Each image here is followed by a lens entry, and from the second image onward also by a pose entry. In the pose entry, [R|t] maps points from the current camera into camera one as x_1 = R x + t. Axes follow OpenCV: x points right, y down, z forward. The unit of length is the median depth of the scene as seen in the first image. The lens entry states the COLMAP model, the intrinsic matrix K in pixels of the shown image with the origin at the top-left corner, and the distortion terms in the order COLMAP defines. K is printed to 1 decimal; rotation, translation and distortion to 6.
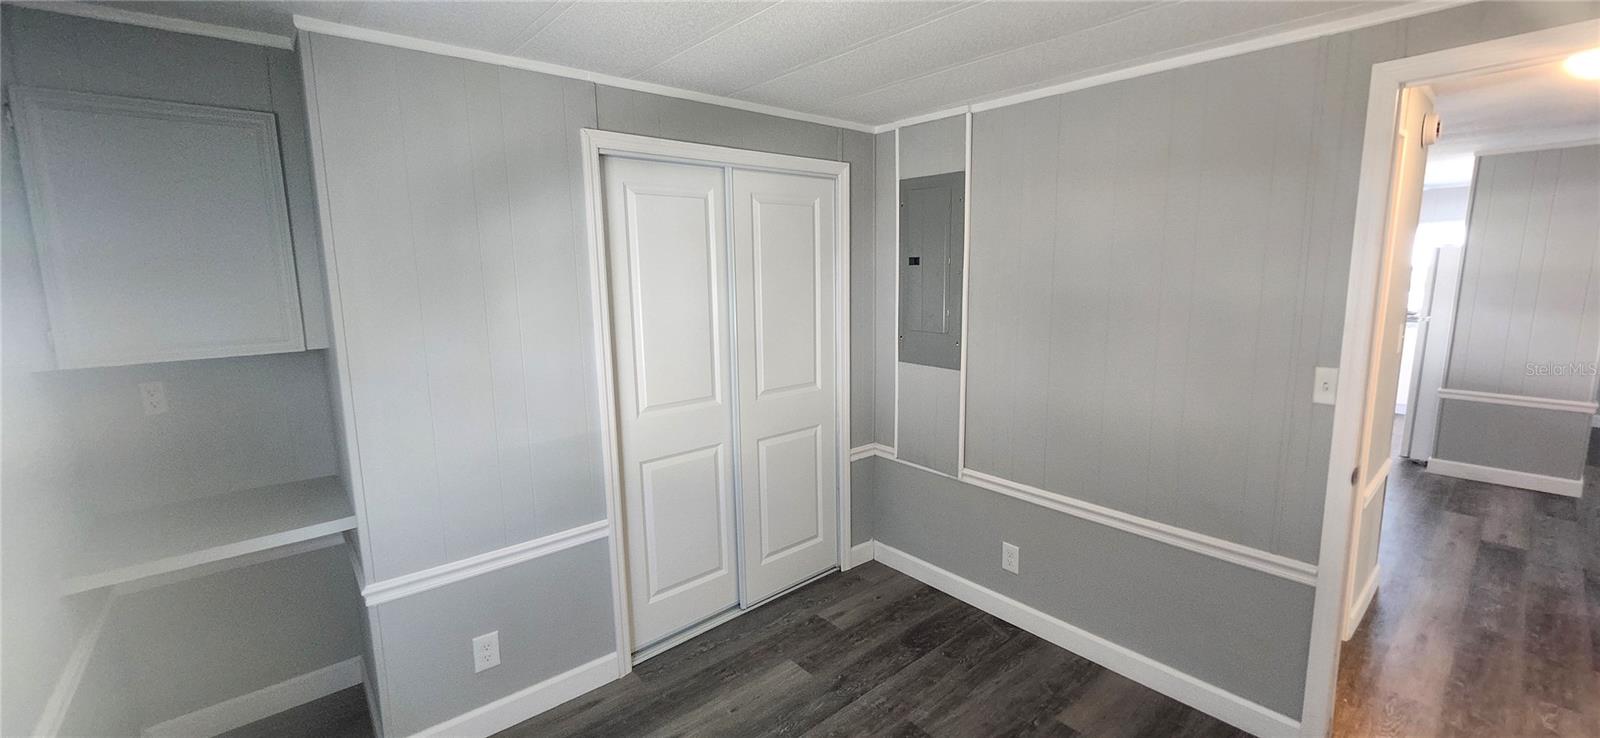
lens RADIAL K [[635.3, 0, 824.2], [0, 635.3, 362.7], [0, 0, 1]] dist [0.002944, 0.000078]
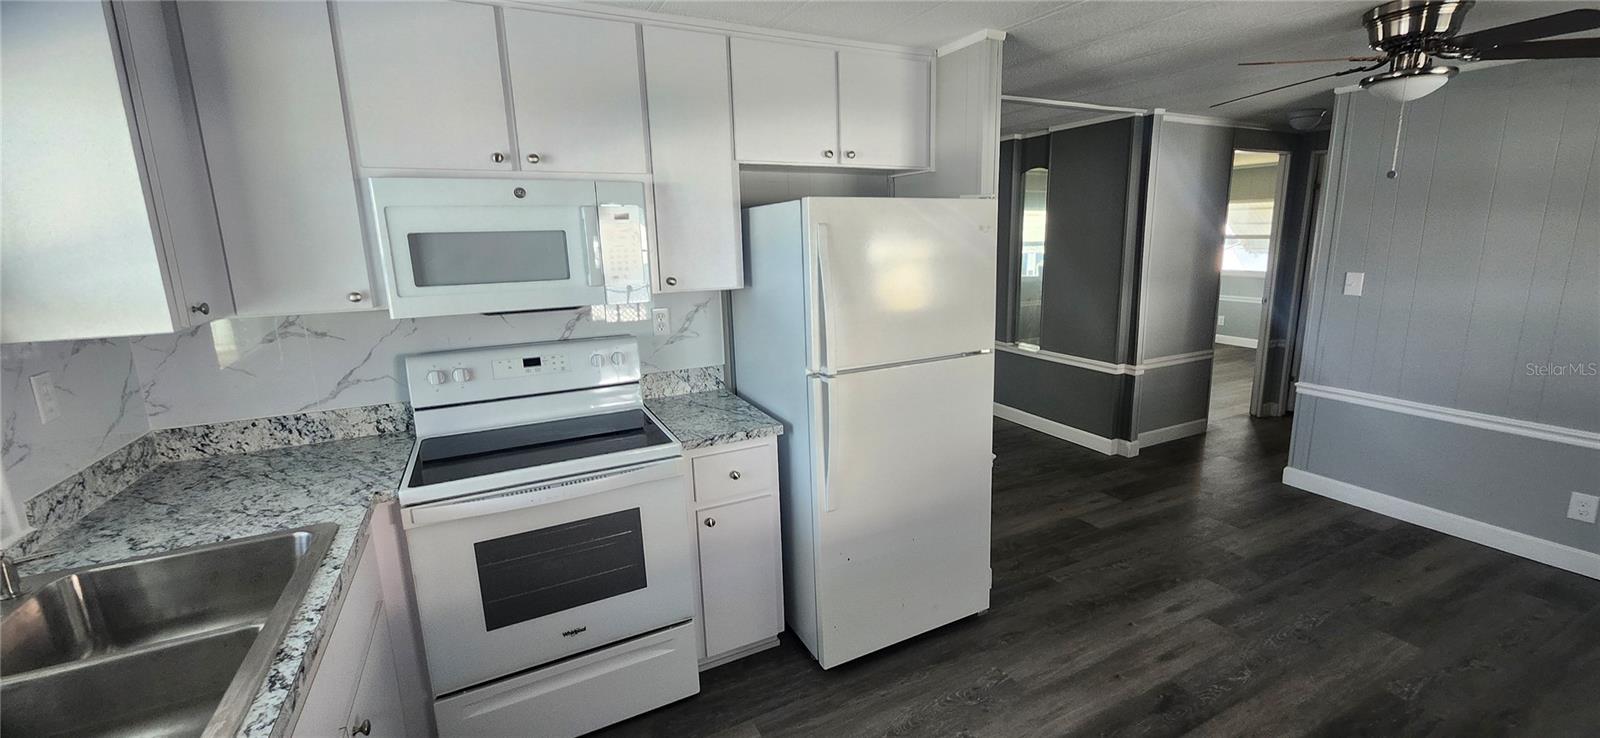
lens RADIAL K [[641.3, 0, 825.2], [0, 641.3, 363.5], [0, 0, 1]] dist [0.002182, -0.003278]
pose [[-0.970069, -0.014592, 0.242390, 1.214427], [0.069556, 0.939671, 0.334935, -0.302933], [-0.232654, 0.341769, -0.910530, 1.922459]]
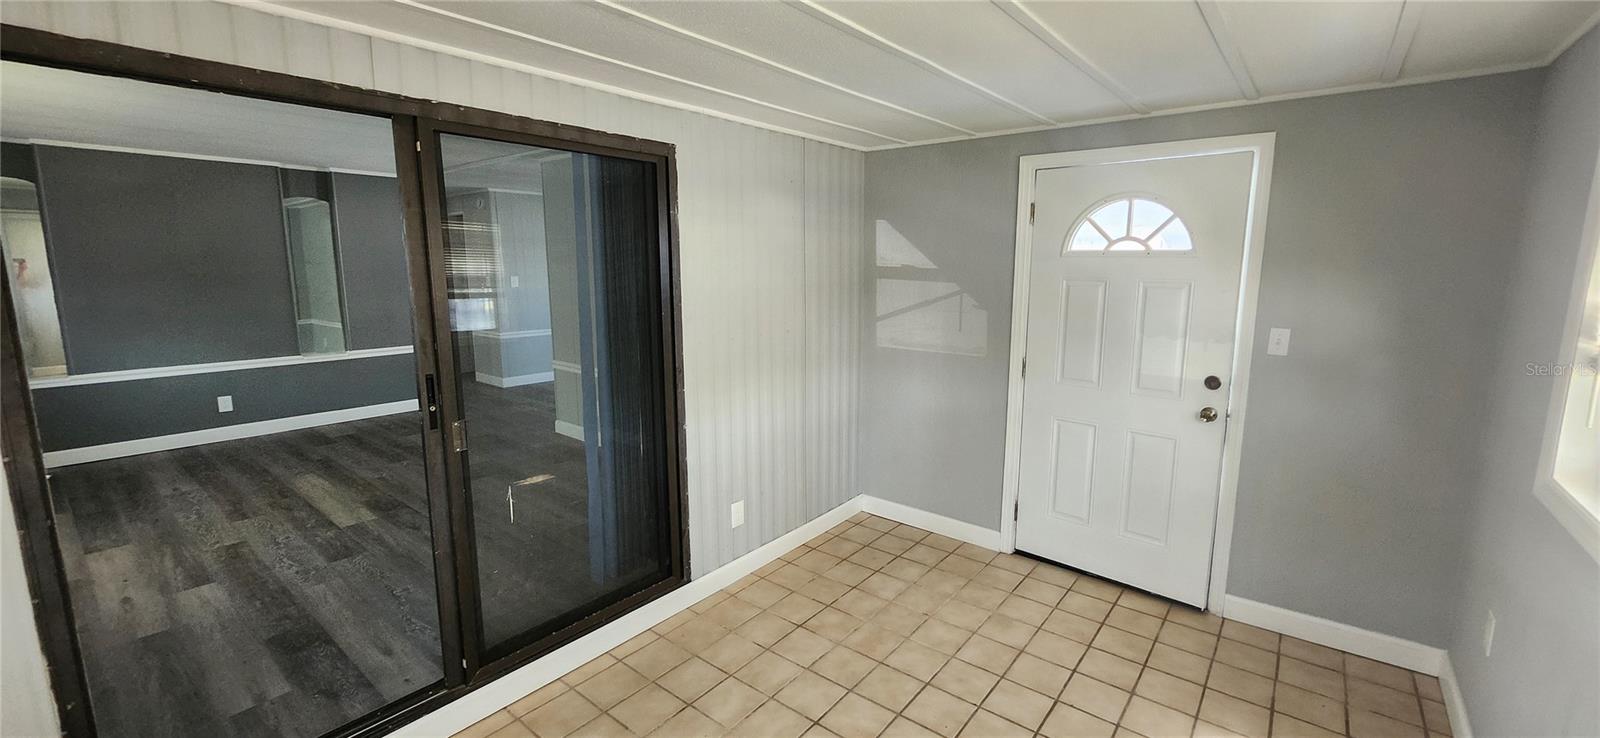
lens RADIAL K [[633.4, 0, 823.0], [0, 633.4, 360.9], [0, 0, 1]] dist [-0.005793, -0.000131]
pose [[0.178970, 0.165445, -0.969844, 2.842307], [-0.152375, 0.978527, 0.138807, -0.222907], [0.971983, 0.122938, 0.200336, 1.415670]]
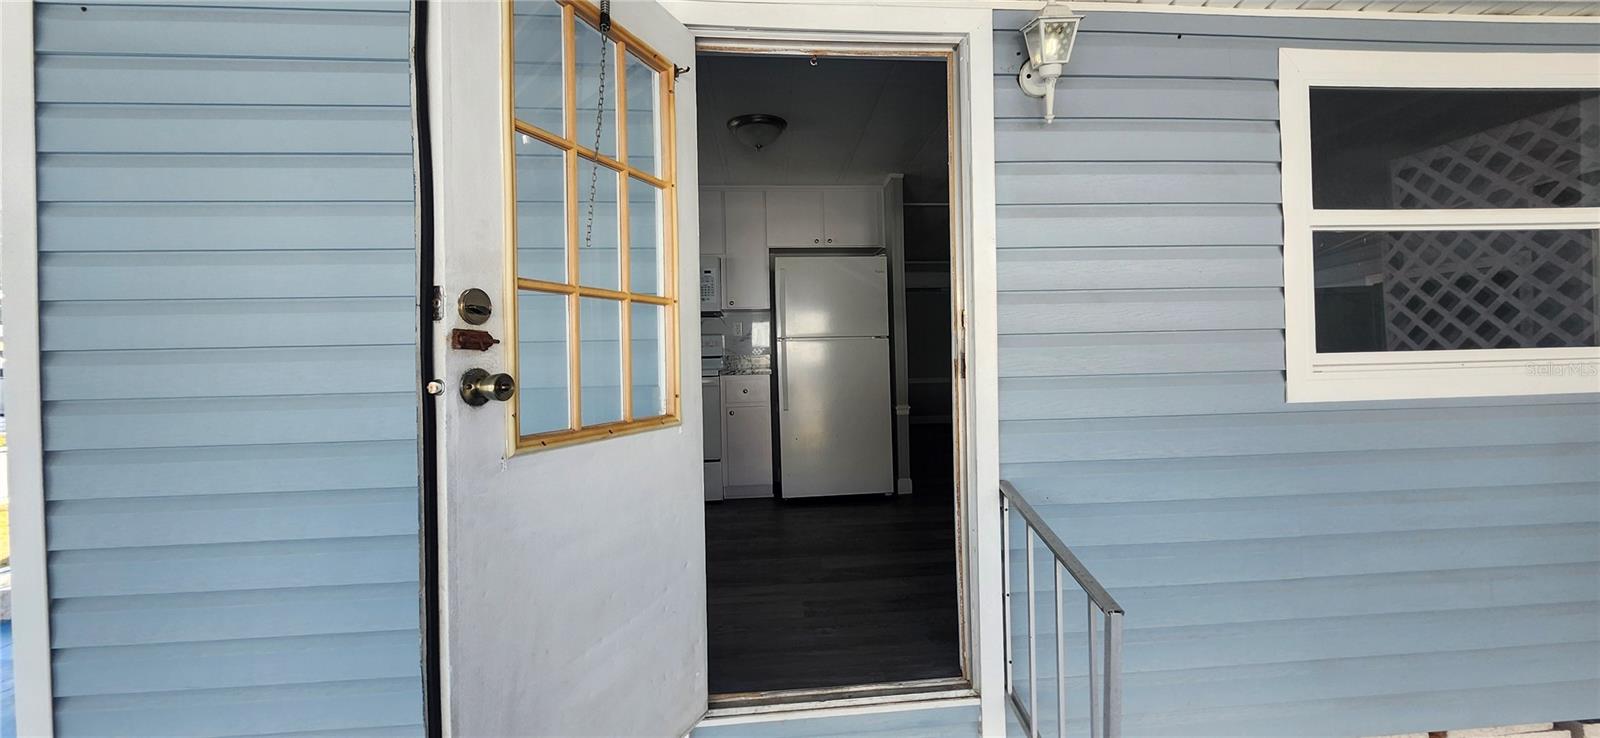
lens RADIAL K [[631.1, 0, 818.2], [0, 631.1, 359.5], [0, 0, 1]] dist [0.001258, -0.000433]
pose [[-0.797558, 0.032165, 0.602384, 0.613627], [0.123365, 0.986170, 0.110678, -0.189327], [-0.590493, 0.162585, -0.790496, 2.285719]]
